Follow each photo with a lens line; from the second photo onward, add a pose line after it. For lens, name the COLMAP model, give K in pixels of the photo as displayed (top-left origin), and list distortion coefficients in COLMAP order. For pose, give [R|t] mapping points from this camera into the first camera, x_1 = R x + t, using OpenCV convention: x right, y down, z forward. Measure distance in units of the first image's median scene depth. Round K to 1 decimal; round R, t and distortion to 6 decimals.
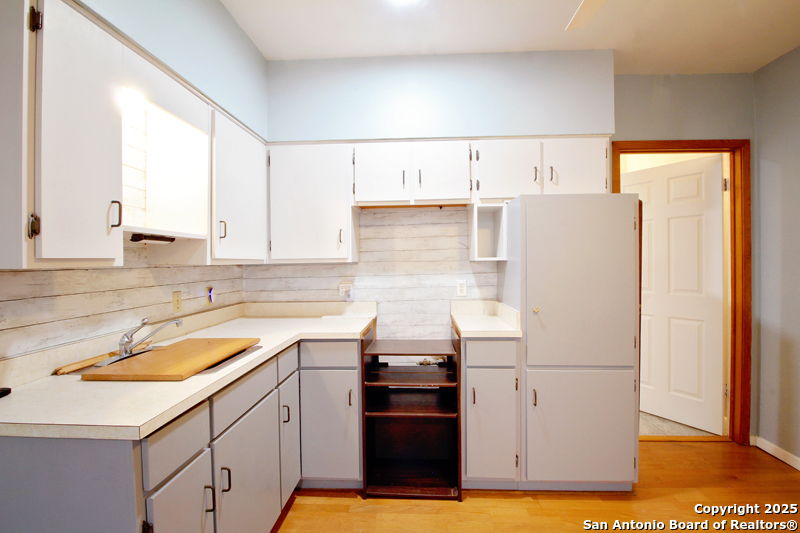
lens RADIAL K [[370.7, 0, 401.5], [0, 370.7, 262.8], [0, 0, 1]] dist [-0.002148, -0.010546]
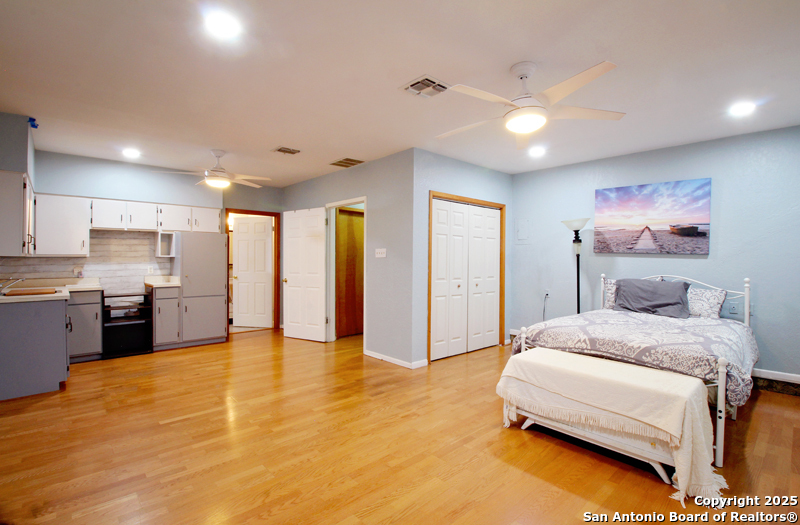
lens RADIAL K [[371.4, 0, 401.2], [0, 371.4, 260.3], [0, 0, 1]] dist [-0.010575, 0.000226]
pose [[0.687169, 0.008673, 0.726446, -0.401265], [-0.003927, 0.999958, -0.008223, 0.027057], [-0.726487, 0.002798, 0.687174, -1.532493]]
